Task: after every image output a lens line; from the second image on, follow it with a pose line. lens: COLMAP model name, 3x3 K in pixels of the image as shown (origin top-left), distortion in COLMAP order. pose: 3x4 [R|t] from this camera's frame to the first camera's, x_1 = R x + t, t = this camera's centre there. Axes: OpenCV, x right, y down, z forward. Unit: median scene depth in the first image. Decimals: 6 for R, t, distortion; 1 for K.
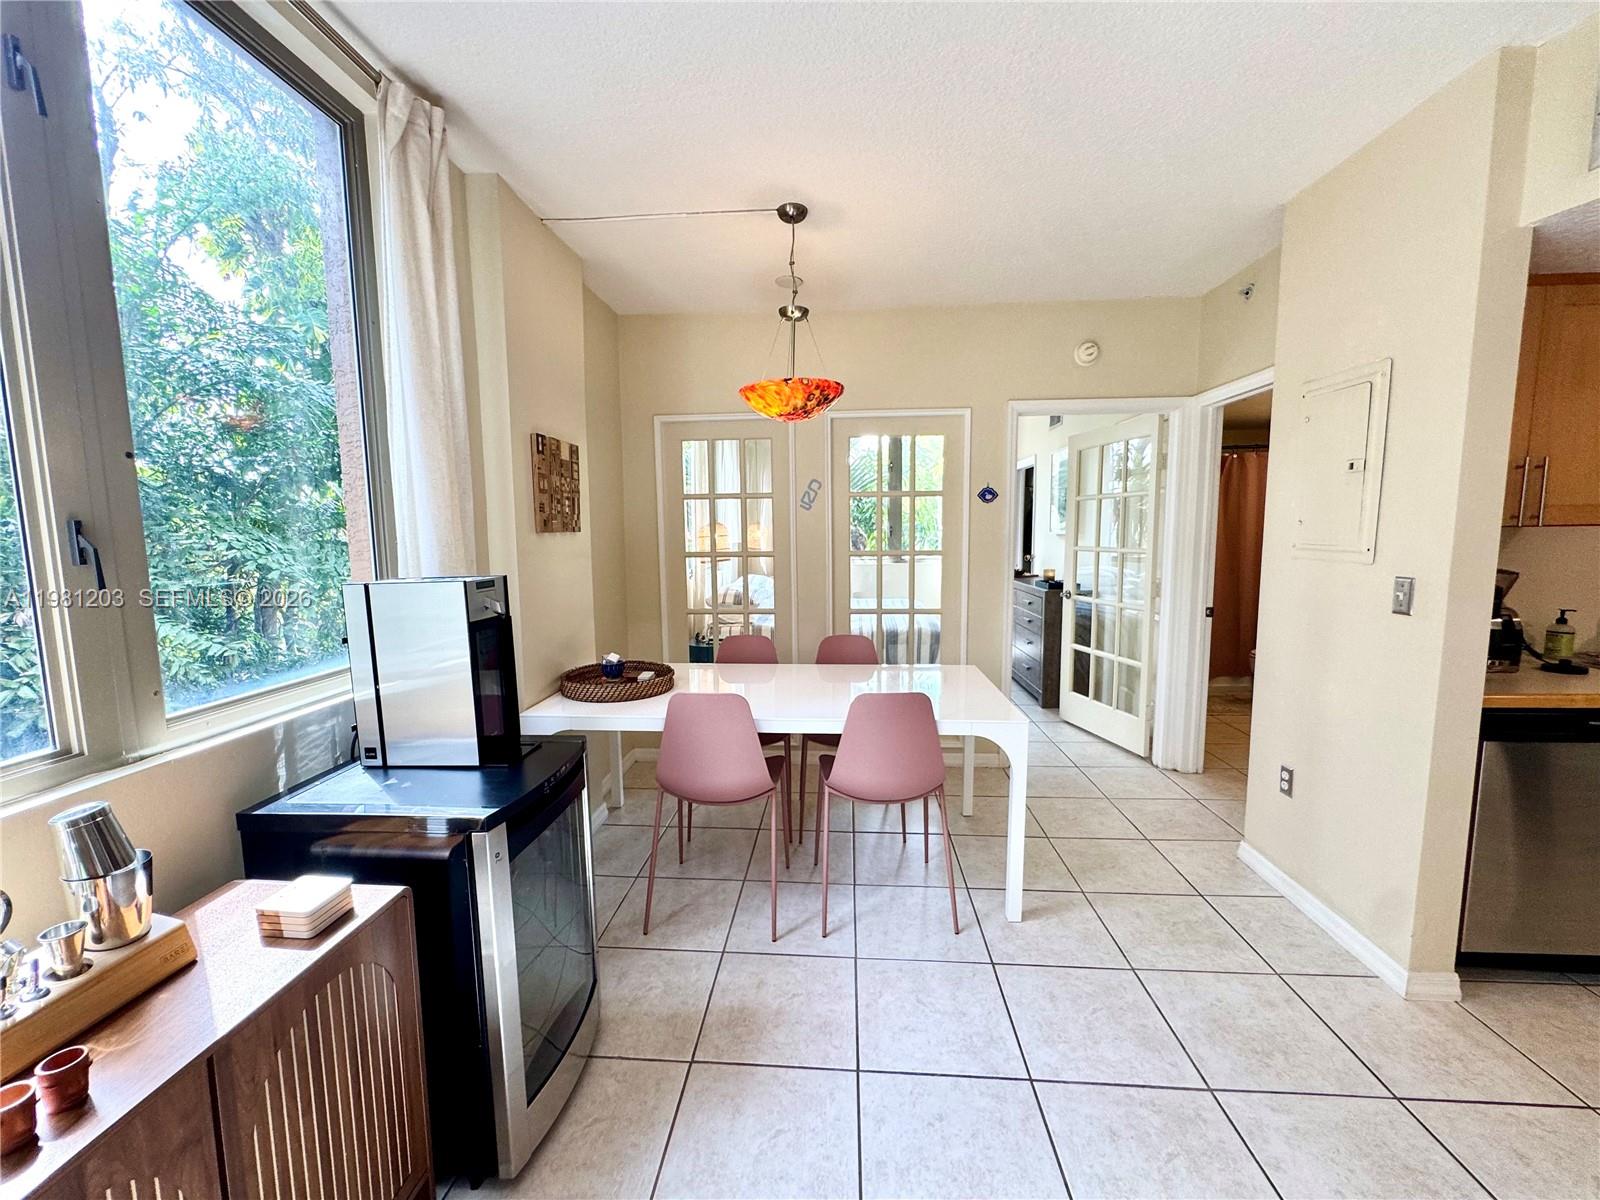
lens RADIAL K [[642.1, 0, 797.9], [0, 642.1, 600.2], [0, 0, 1]] dist [-0.002670, -0.000149]
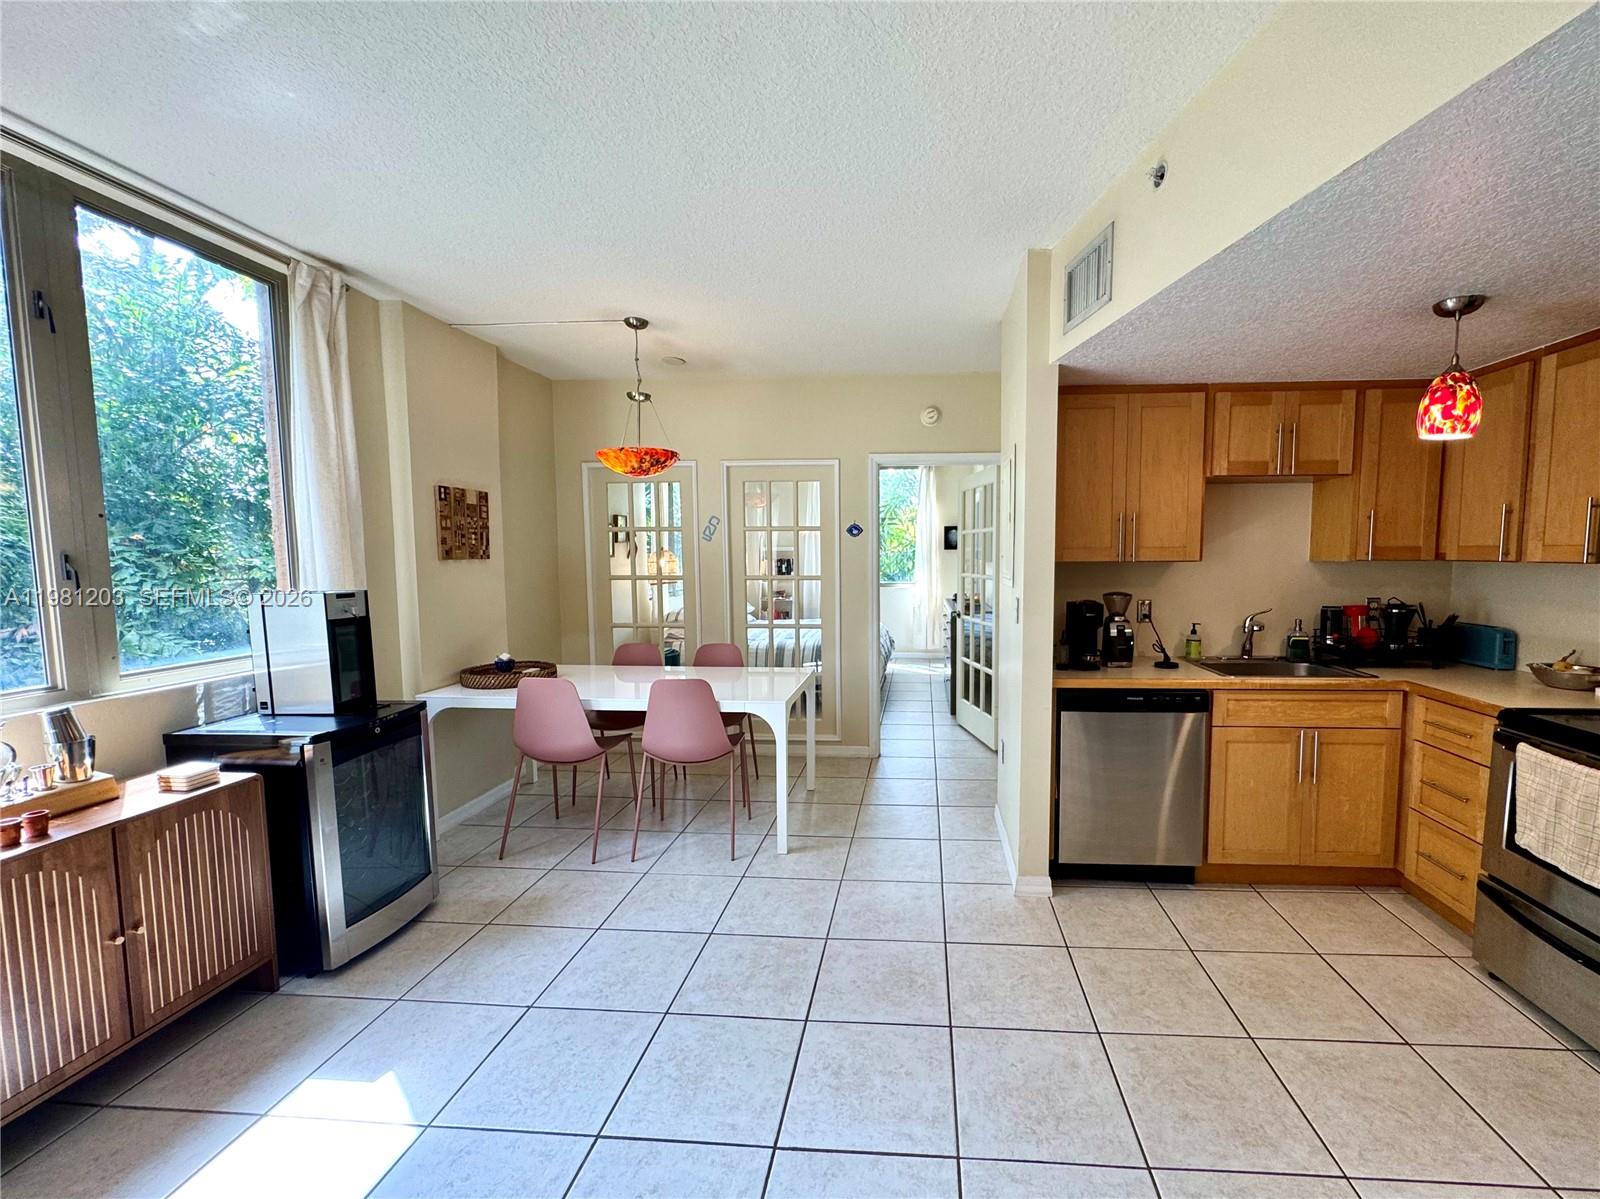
lens RADIAL K [[665.6, 0, 877.0], [0, 665.6, 608.8], [0, 0, 1]] dist [-0.001346, -0.000126]
pose [[0.999957, 0.007464, 0.005525, 0.520859], [-0.007315, 0.999623, -0.026445, 0.026657], [-0.005720, 0.026404, 0.999635, -0.396372]]
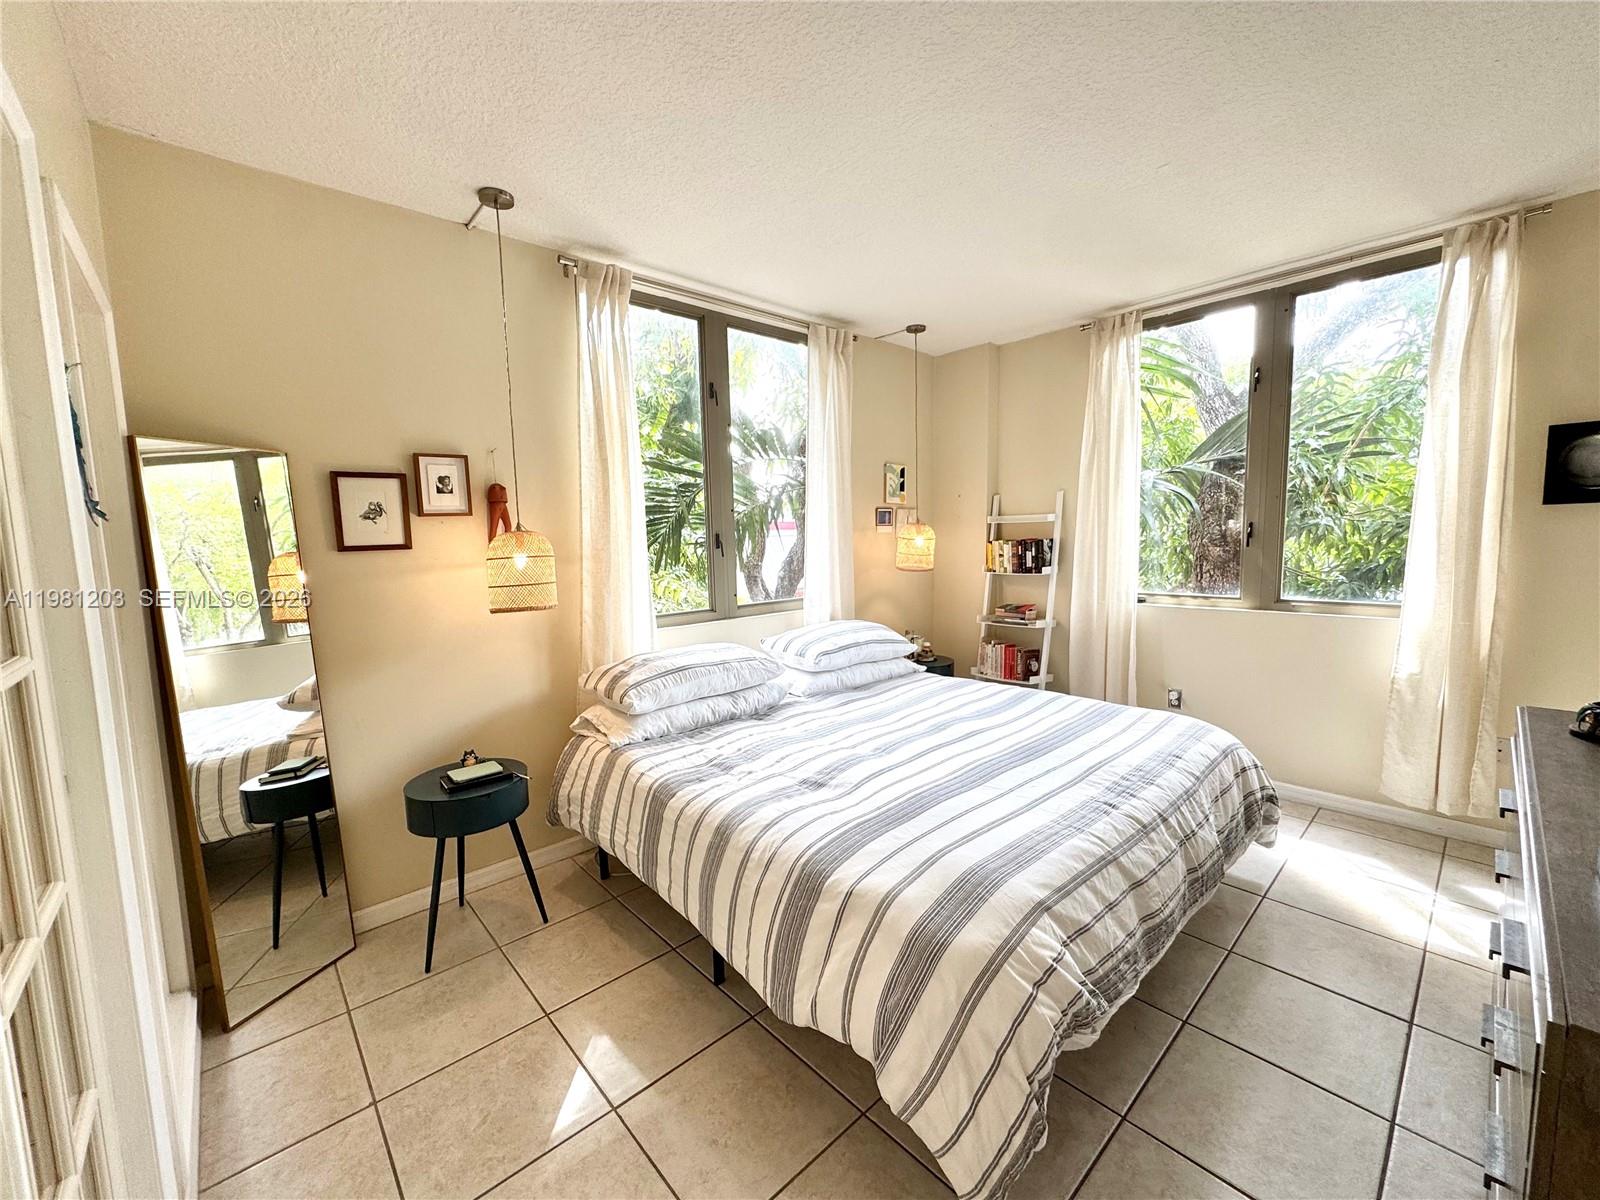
lens RADIAL K [[642.1, 0, 797.9], [0, 642.1, 600.2], [0, 0, 1]] dist [-0.002670, -0.000149]
pose [[0.725376, 0.068723, -0.684913, 0.760951], [-0.061923, 0.997484, 0.034505, -0.212386], [0.685562, 0.017383, 0.727807, 1.737963]]
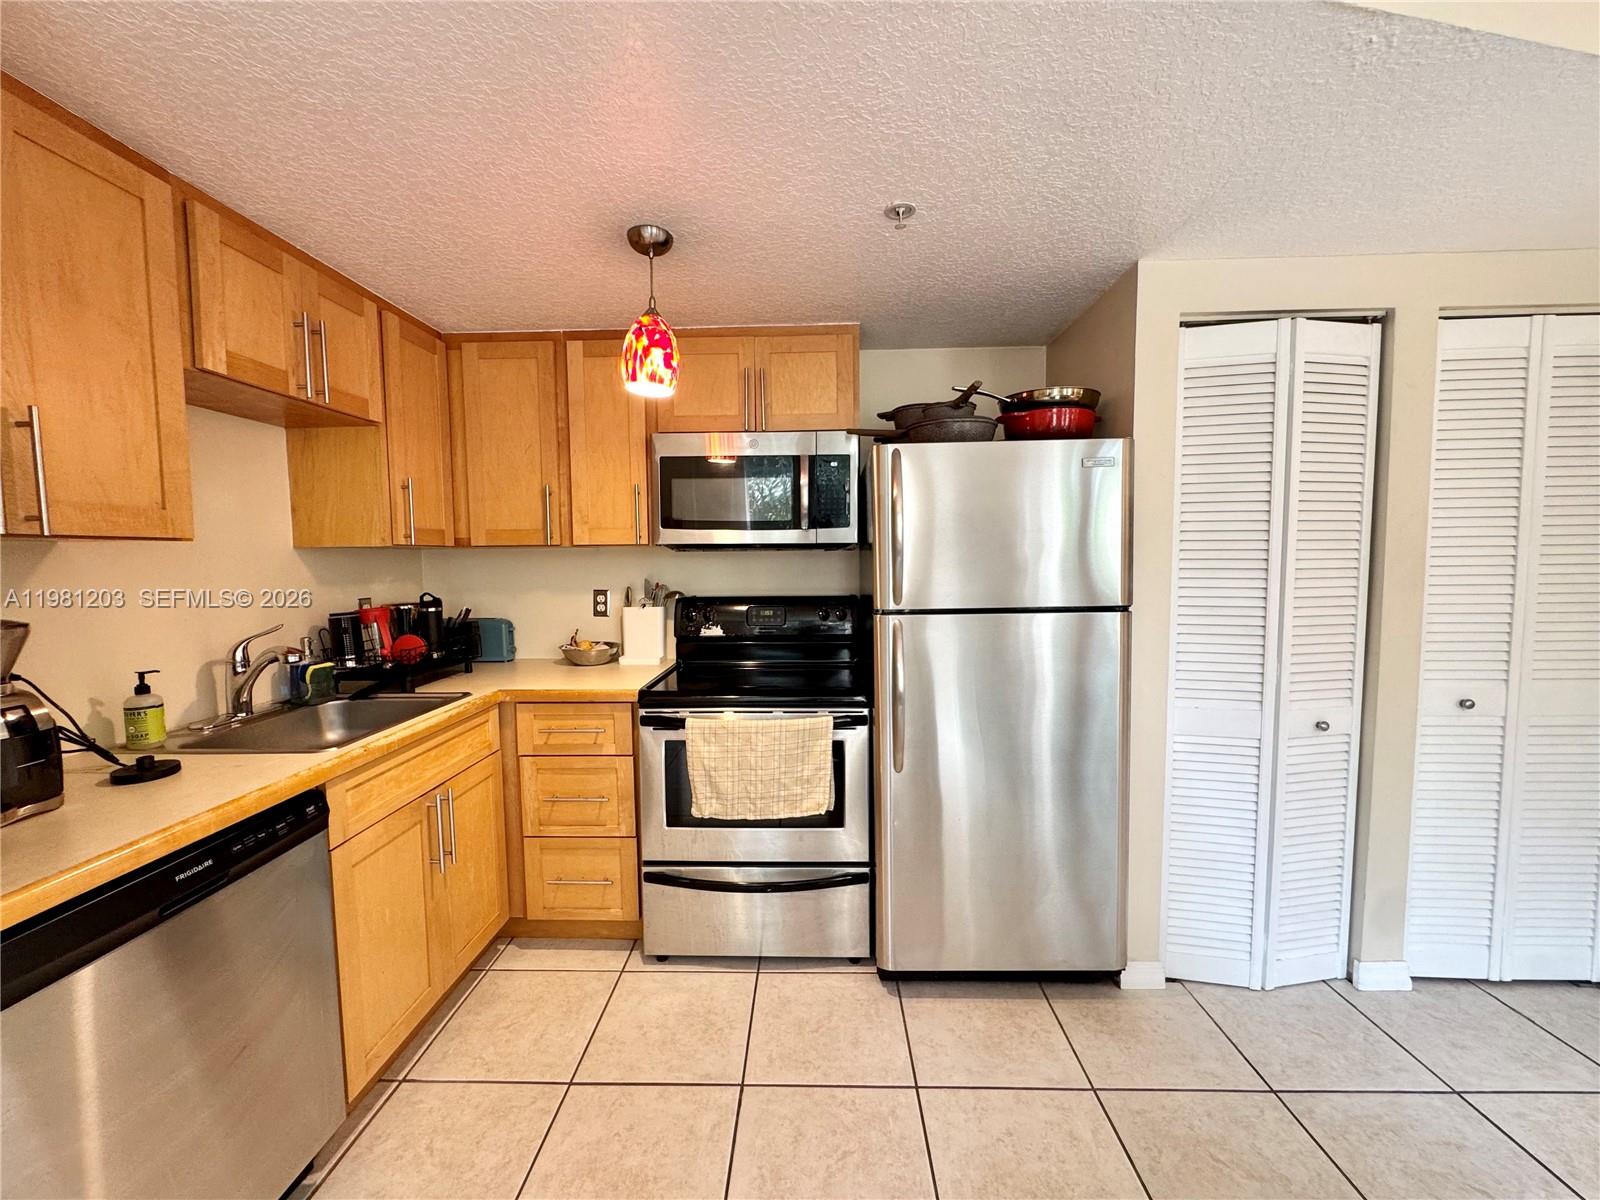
lens RADIAL K [[642.1, 0, 797.9], [0, 642.1, 600.2], [0, 0, 1]] dist [-0.002670, -0.000149]
pose [[-0.043581, -0.053792, 0.997601, 0.522700], [0.122100, 0.990777, 0.058758, -0.013972], [-0.991561, 0.124367, -0.036611, 0.352989]]
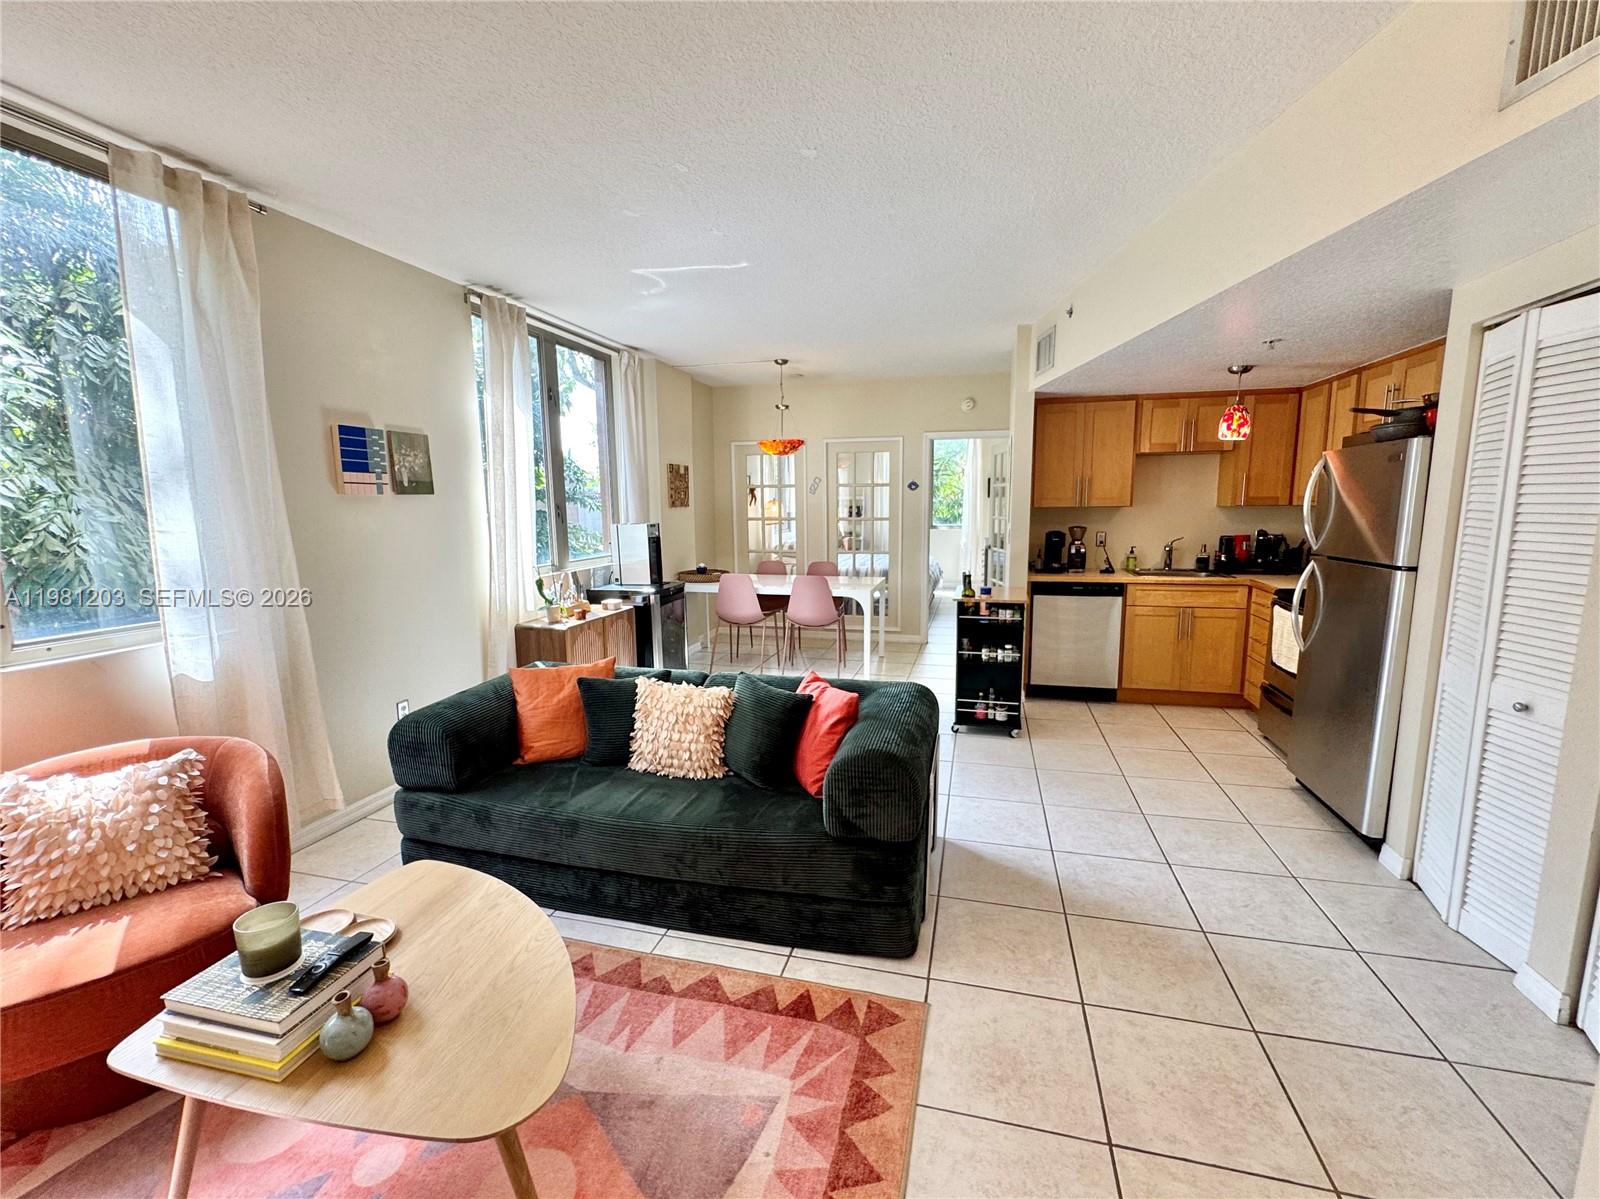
lens RADIAL K [[663.6, 0, 811.4], [0, 663.6, 599.0], [0, 0, 1]] dist [-0.005318, -0.000289]
pose [[0.984110, 0.027982, -0.175340, 0.546775], [-0.021178, 0.998953, 0.040559, 0.120777], [0.176291, -0.036201, 0.983672, -1.325788]]
